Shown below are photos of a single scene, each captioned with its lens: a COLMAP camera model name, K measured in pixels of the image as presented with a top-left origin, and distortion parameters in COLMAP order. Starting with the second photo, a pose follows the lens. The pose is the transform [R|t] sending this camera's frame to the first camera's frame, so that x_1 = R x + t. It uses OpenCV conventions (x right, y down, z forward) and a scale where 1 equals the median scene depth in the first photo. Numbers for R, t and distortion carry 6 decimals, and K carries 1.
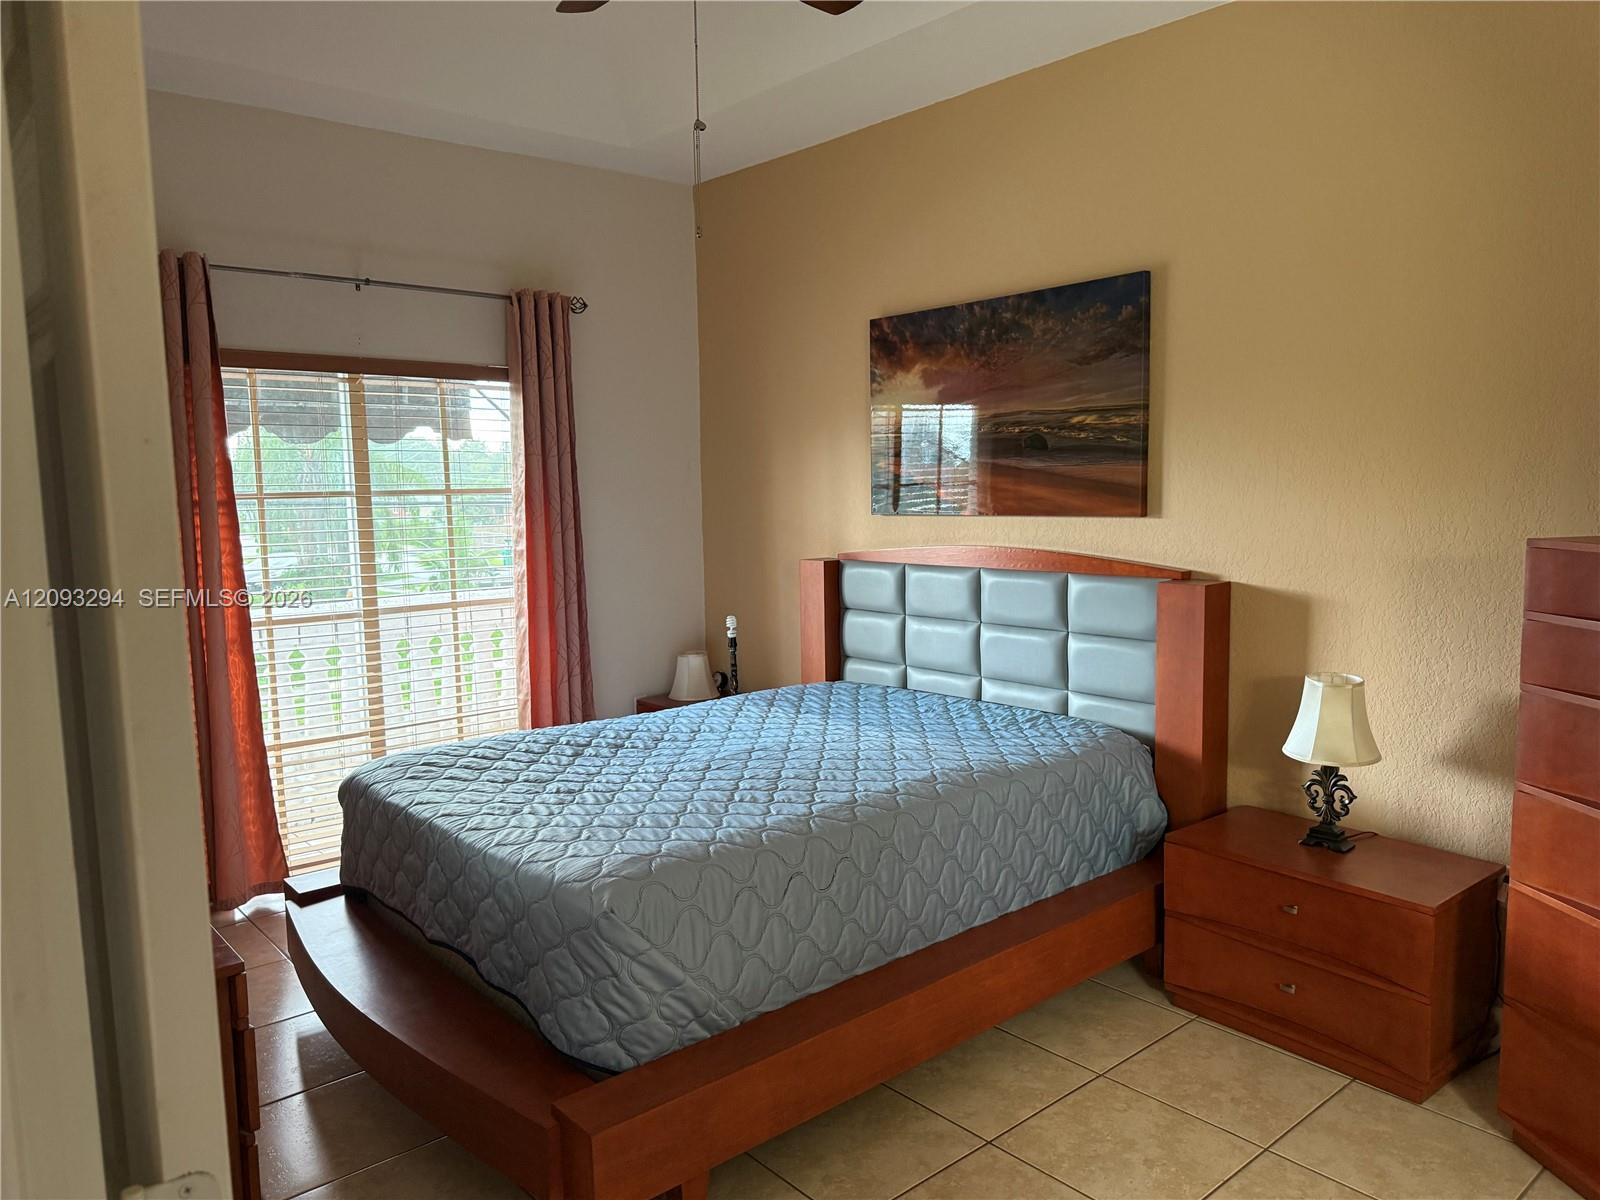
lens RADIAL K [[1129.0, 0, 784.0], [0, 1129.0, 611.4], [0, 0, 1]] dist [0.037105, -0.060154]
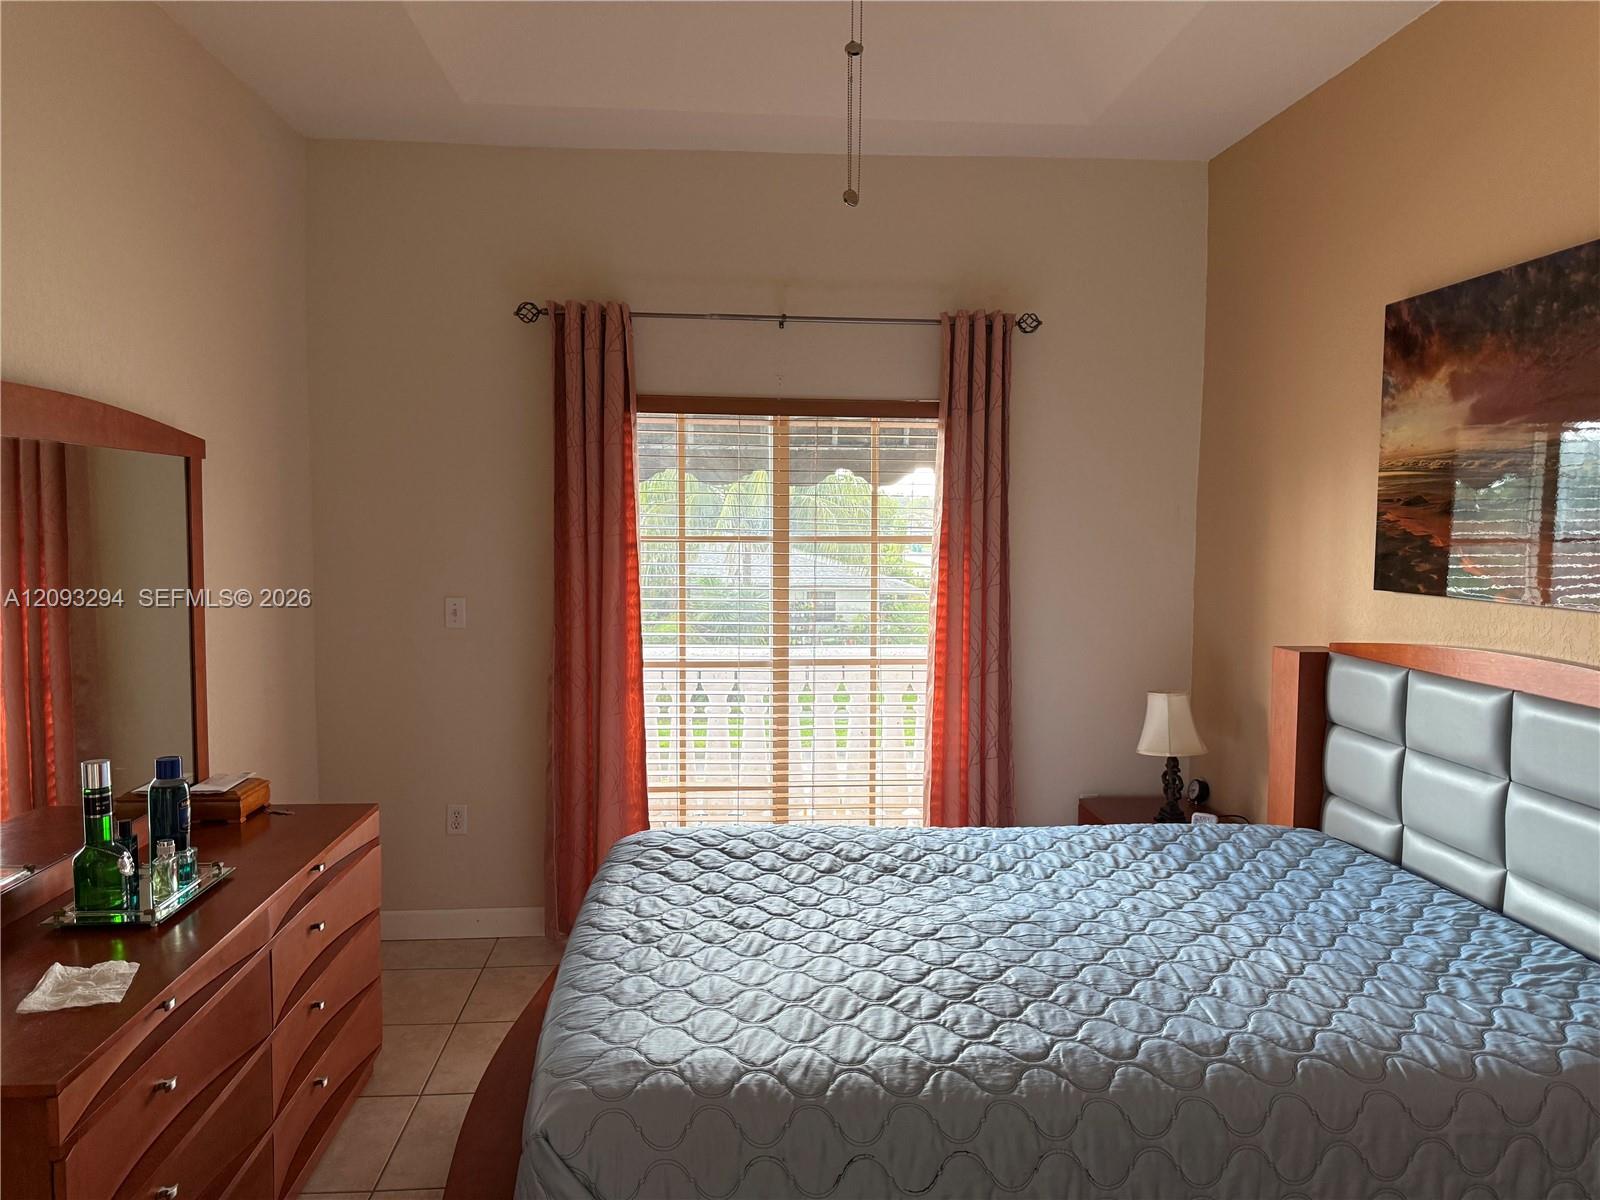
lens RADIAL K [[1129.0, 0, 680.9], [0, 1129.0, 602.6], [0, 0, 1]] dist [0.037105, -0.060154]
pose [[0.797348, 0.060681, -0.600461, 0.162212], [-0.085273, 0.996279, -0.012552, -0.035991], [0.597465, 0.061212, 0.799555, 0.217625]]
